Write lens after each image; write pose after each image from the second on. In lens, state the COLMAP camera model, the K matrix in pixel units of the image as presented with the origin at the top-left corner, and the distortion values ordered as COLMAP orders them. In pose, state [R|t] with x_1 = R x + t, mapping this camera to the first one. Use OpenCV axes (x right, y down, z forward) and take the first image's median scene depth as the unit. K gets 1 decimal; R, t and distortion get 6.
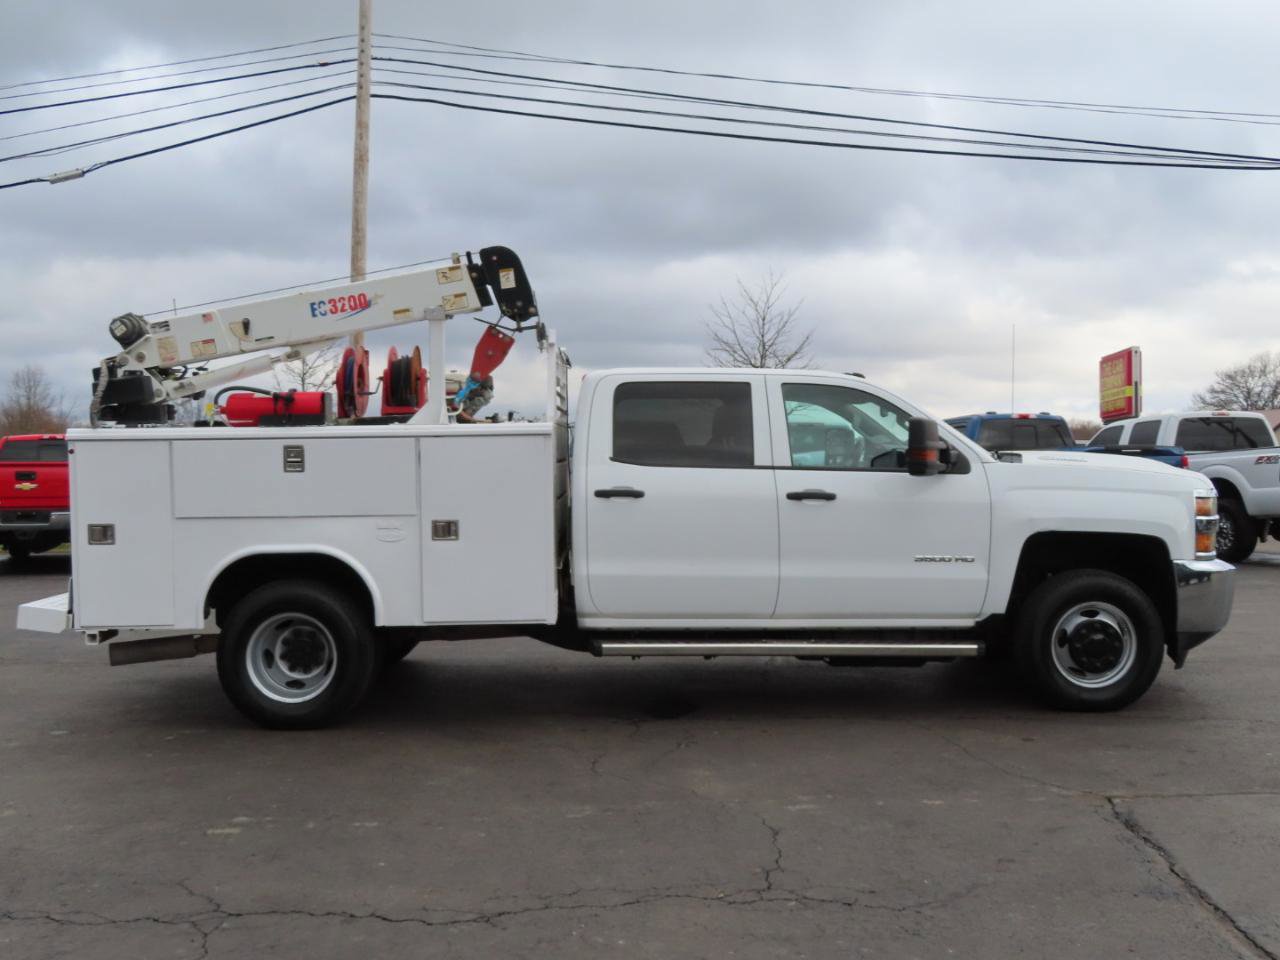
lens RADIAL K [[1267.4, 0, 647.1], [0, 1267.4, 477.5], [0, 0, 1]] dist [-0.024909, -0.030532]
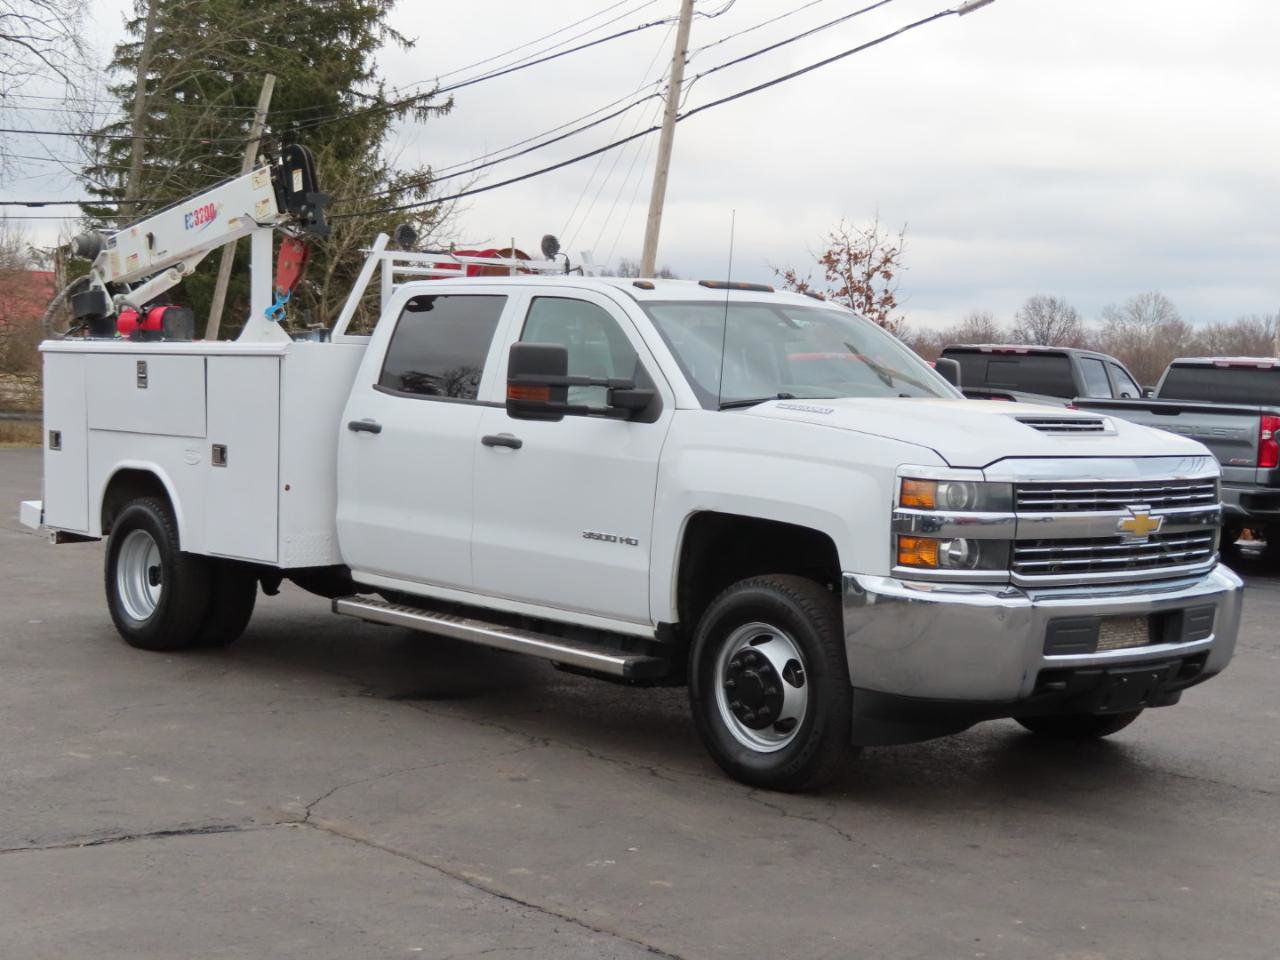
lens RADIAL K [[2007.0, 0, 640.0], [0, 2007.0, 480.0], [0, 0, 1]] dist [-0.025943, -0.108545]
pose [[0.655019, 0.067938, -0.752552, 1.126155], [-0.047821, 0.997680, 0.048444, -0.026211], [0.754097, 0.004256, 0.656749, 0.254878]]
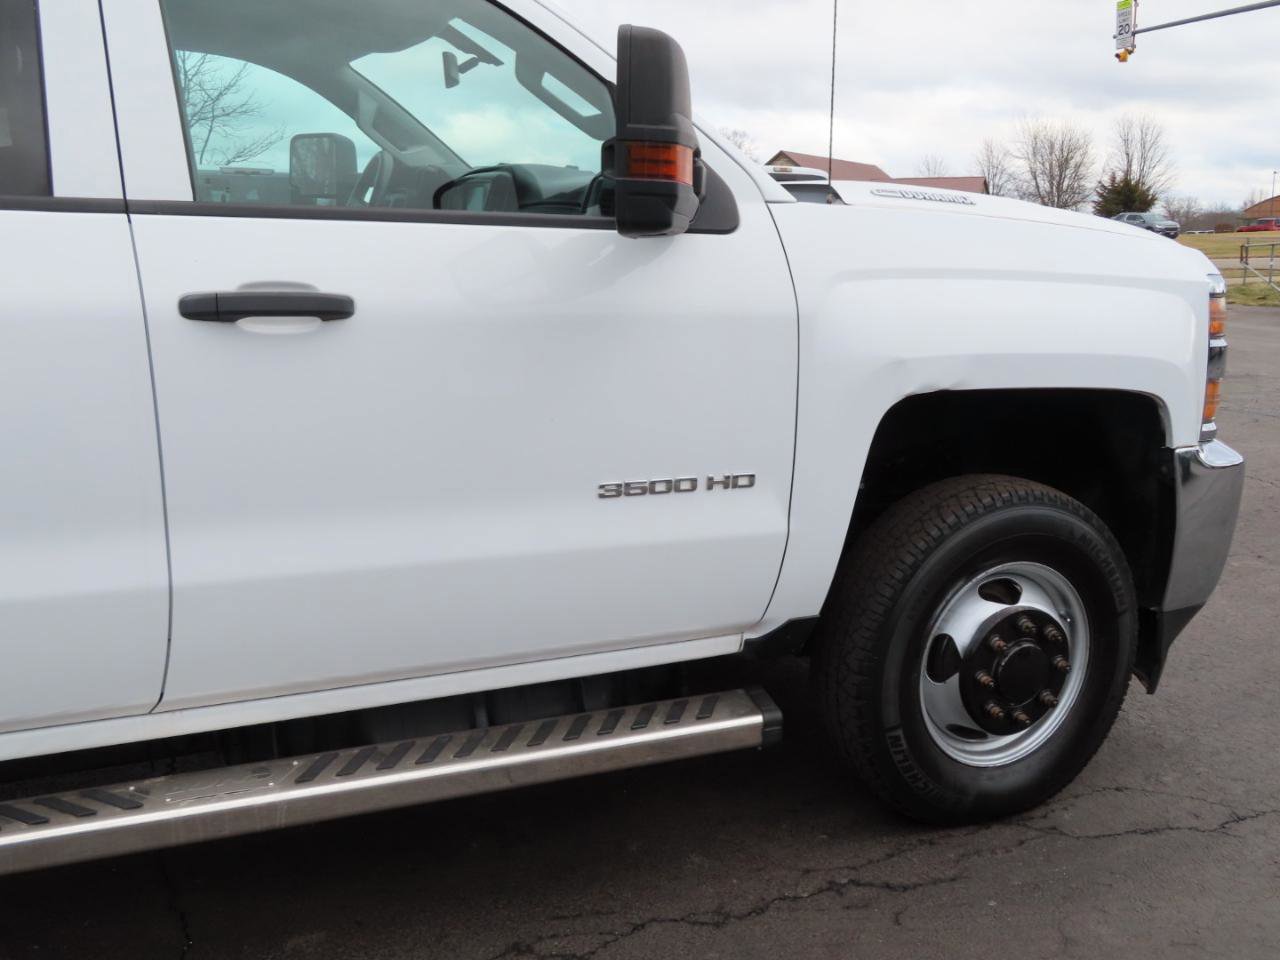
lens RADIAL K [[1267.4, 0, 647.1], [0, 1267.4, 477.5], [0, 0, 1]] dist [-0.024909, -0.030532]
pose [[0.911477, -0.069134, 0.405499, 0.089097], [-0.004108, 0.984197, 0.177031, 0.001608], [-0.411330, -0.163026, 0.896789, 0.702876]]
